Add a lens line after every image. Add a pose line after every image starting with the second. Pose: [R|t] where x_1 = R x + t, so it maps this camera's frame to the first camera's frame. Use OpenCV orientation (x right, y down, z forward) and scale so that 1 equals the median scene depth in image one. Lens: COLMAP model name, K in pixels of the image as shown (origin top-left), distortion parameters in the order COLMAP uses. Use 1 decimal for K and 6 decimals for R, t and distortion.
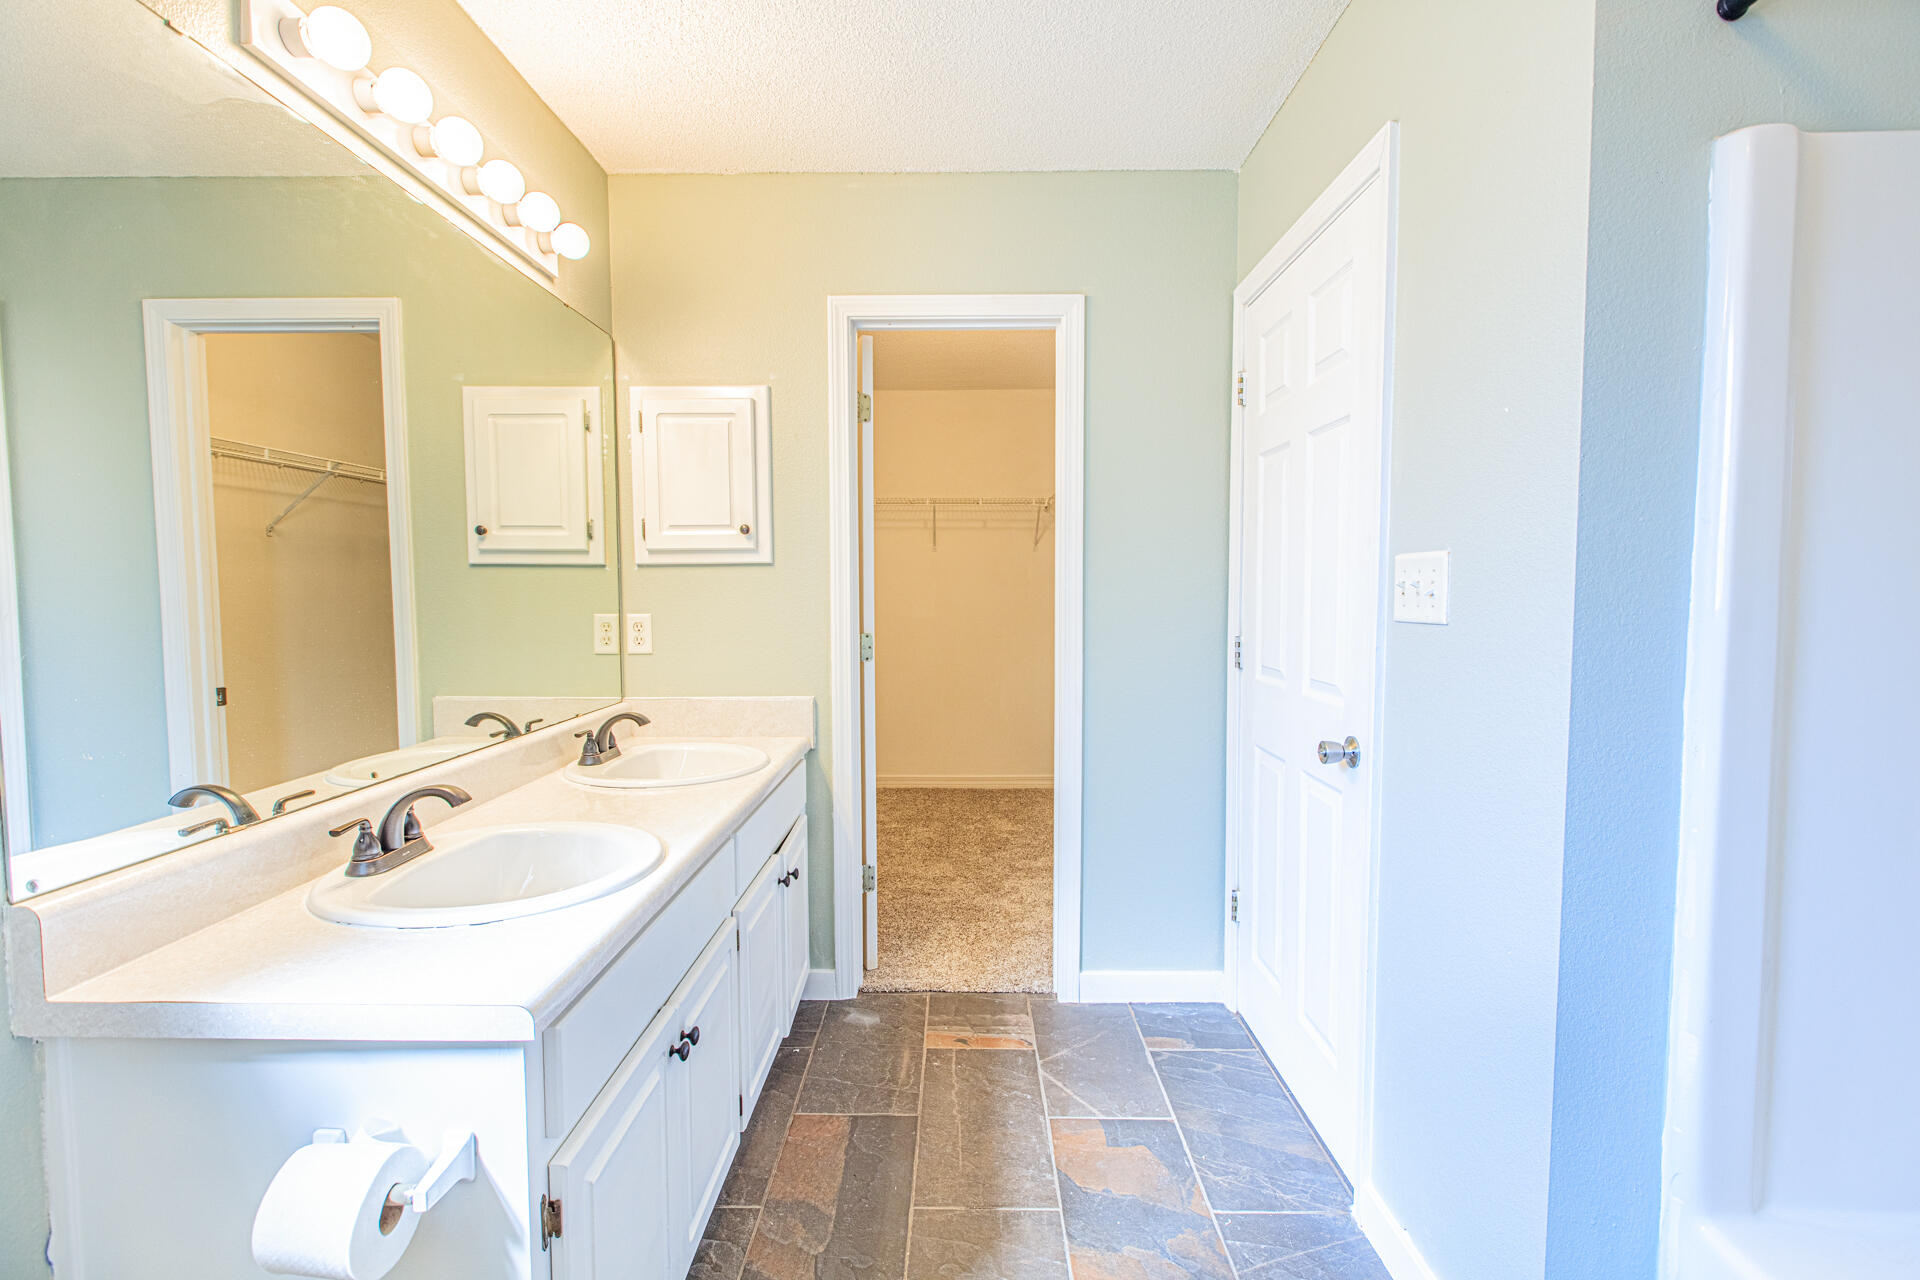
lens RADIAL K [[851.4, 0, 960.0], [0, 851.4, 640.0], [0, 0, 1]] dist [0.000578, -0.000162]
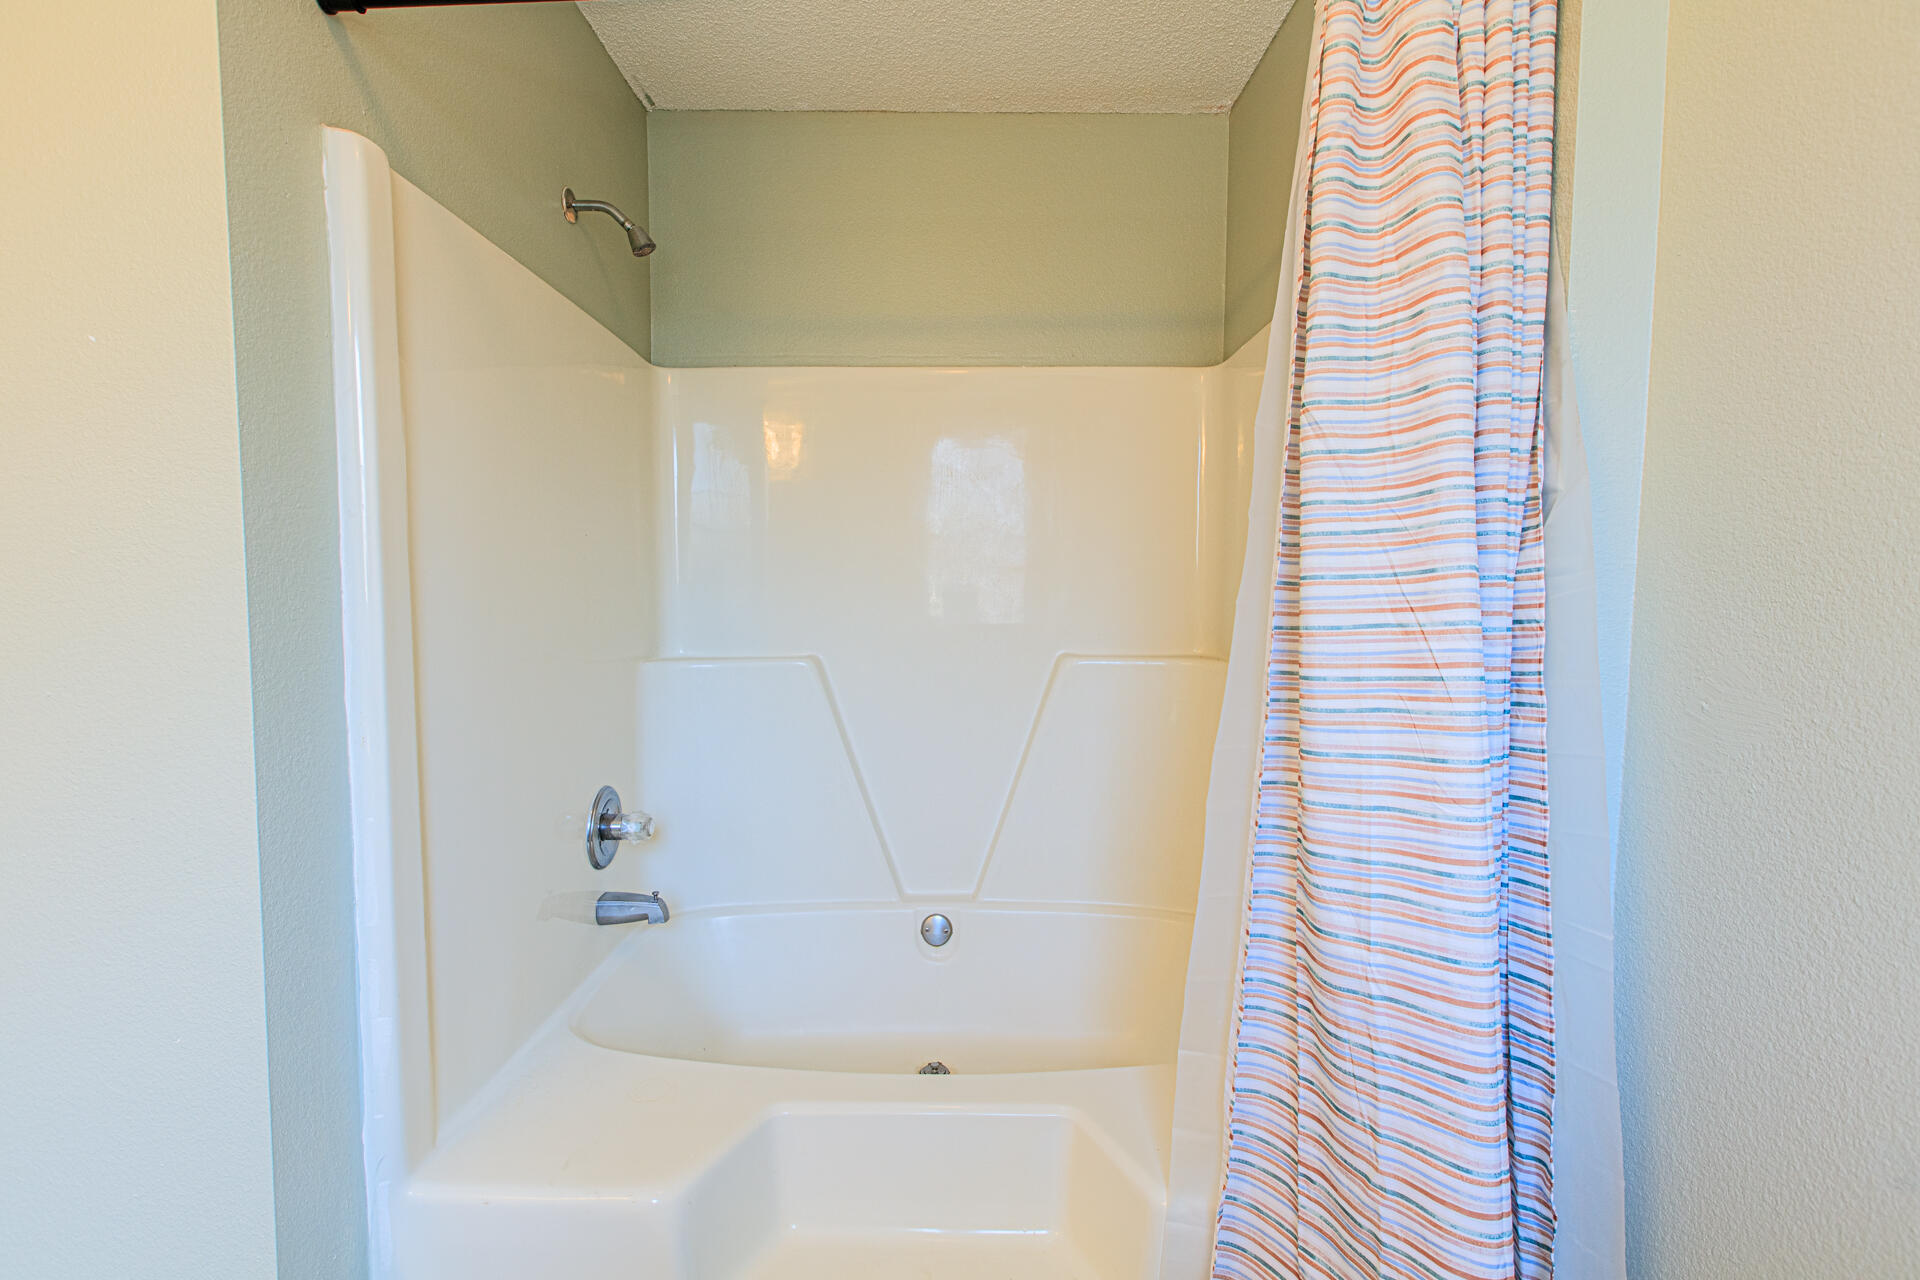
lens RADIAL K [[851.4, 0, 960.0], [0, 851.4, 640.0], [0, 0, 1]] dist [0.000578, -0.000162]
pose [[-0.033784, -0.058090, 0.997740, -0.159771], [0.056794, 0.996585, 0.059945, -0.010263], [-0.997814, 0.058691, -0.030369, 0.315341]]
